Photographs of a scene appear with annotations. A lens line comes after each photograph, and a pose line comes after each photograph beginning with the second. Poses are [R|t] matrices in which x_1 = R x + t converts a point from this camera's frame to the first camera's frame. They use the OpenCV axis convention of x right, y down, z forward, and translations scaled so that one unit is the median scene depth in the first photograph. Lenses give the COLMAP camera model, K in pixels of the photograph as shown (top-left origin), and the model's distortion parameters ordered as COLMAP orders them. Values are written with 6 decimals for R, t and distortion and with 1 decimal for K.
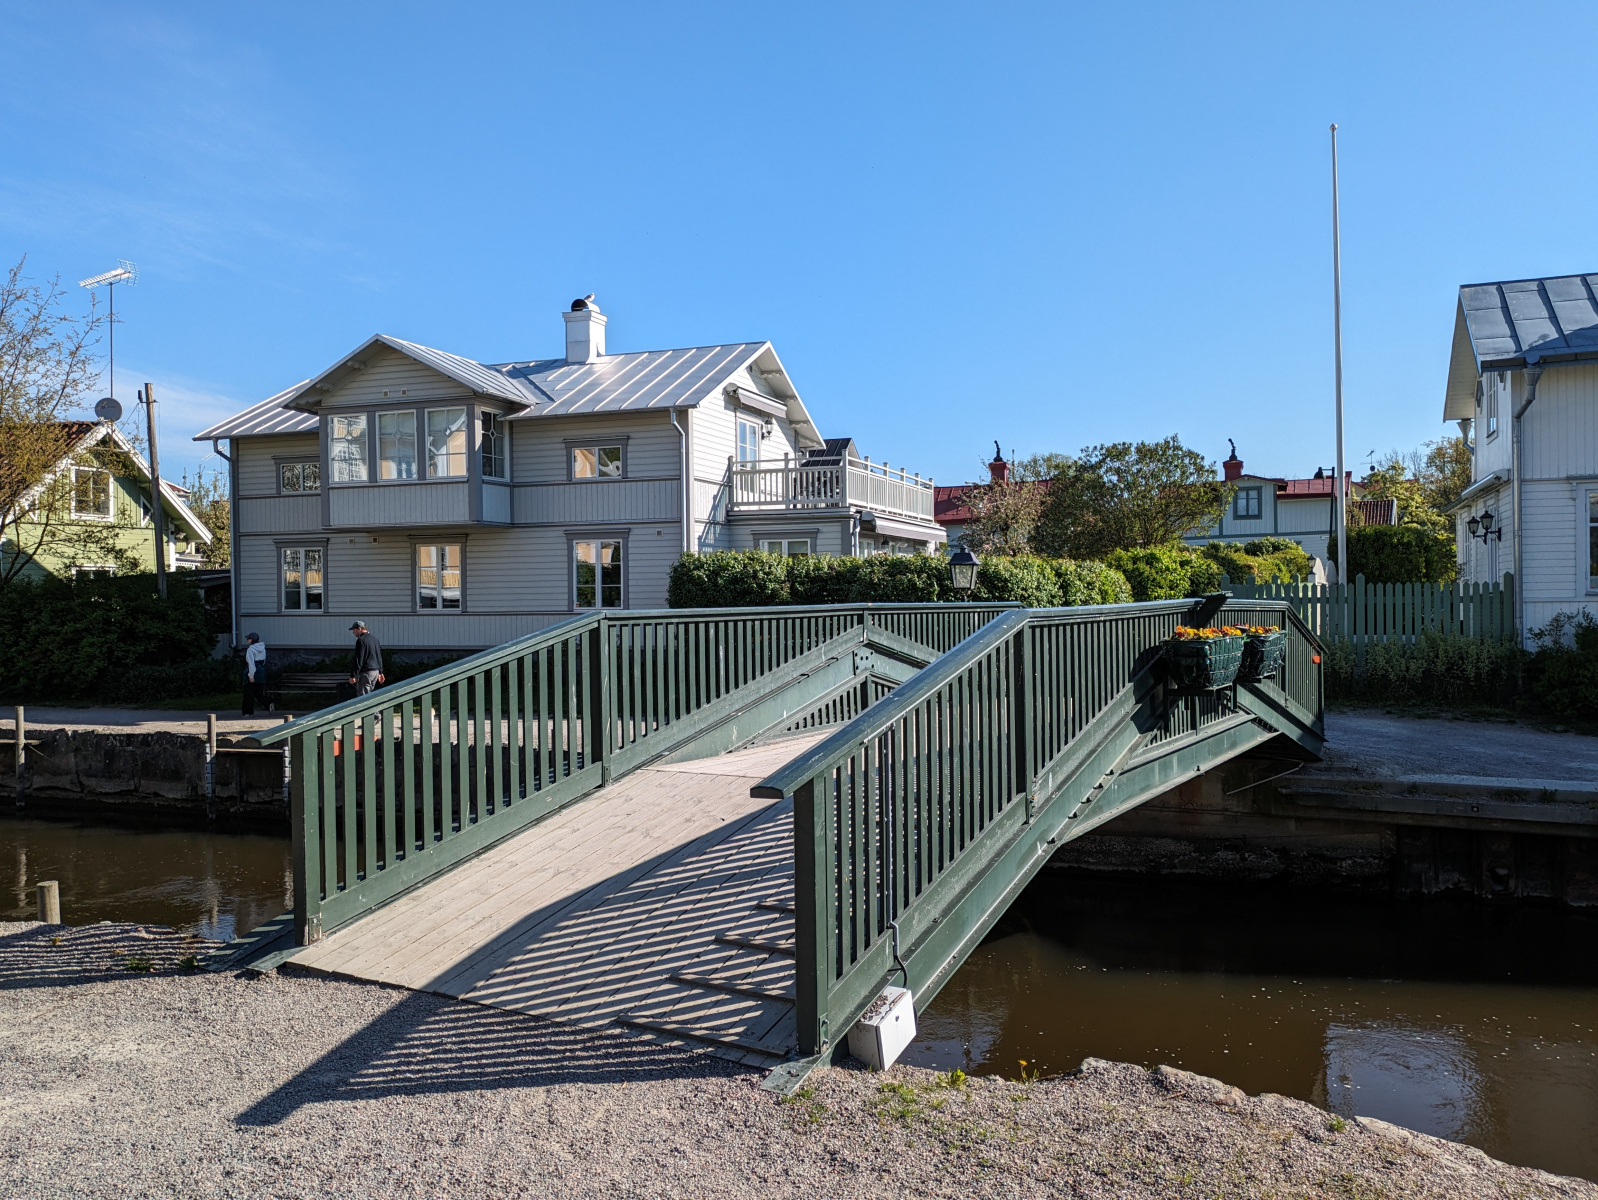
lens RADIAL K [[1179.8, 0, 799.0], [0, 1179.8, 600.0], [0, 0, 1]] dist [0.000177, -0.000002]
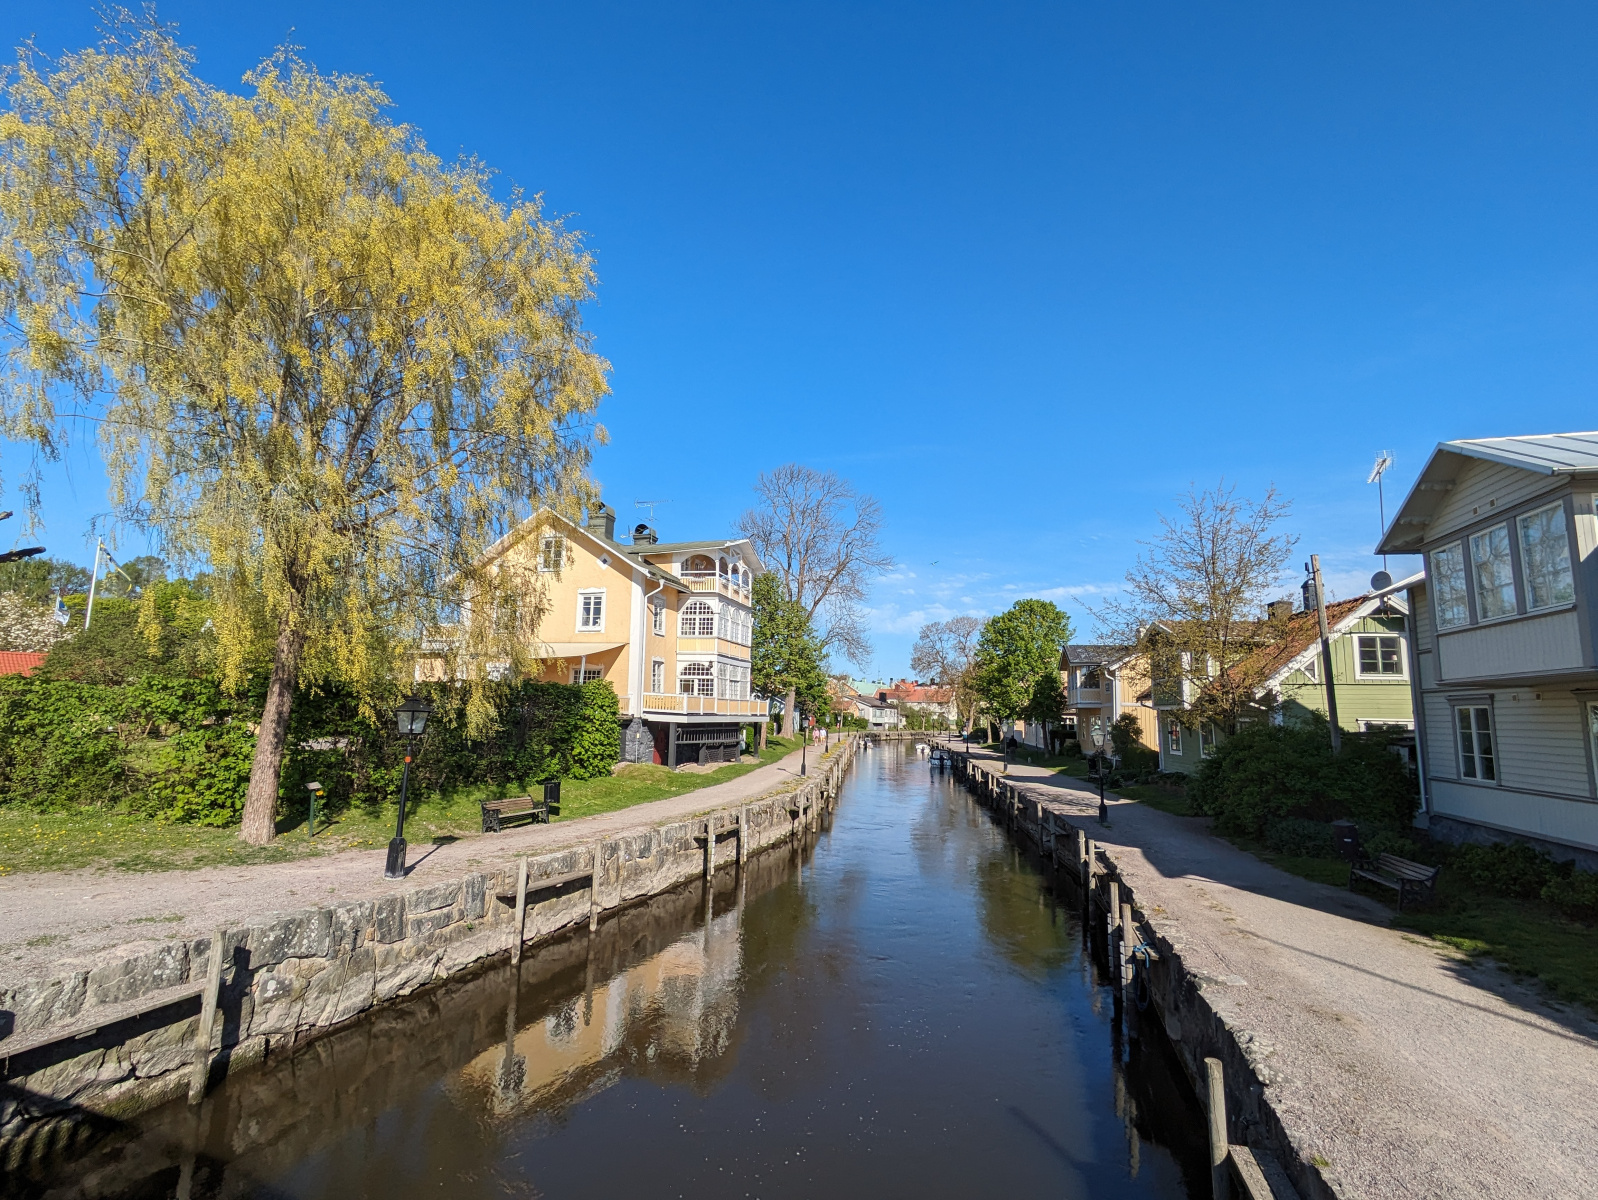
lens RADIAL K [[745.3, 0, 799.0], [0, 745.3, 600.0], [0, 0, 1]] dist [-0.000745, -0.000172]
pose [[0.097767, -0.139263, -0.985417, 0.082175], [-0.035061, 0.989064, -0.143257, -0.026214], [0.994592, 0.048555, 0.091815, 0.468828]]
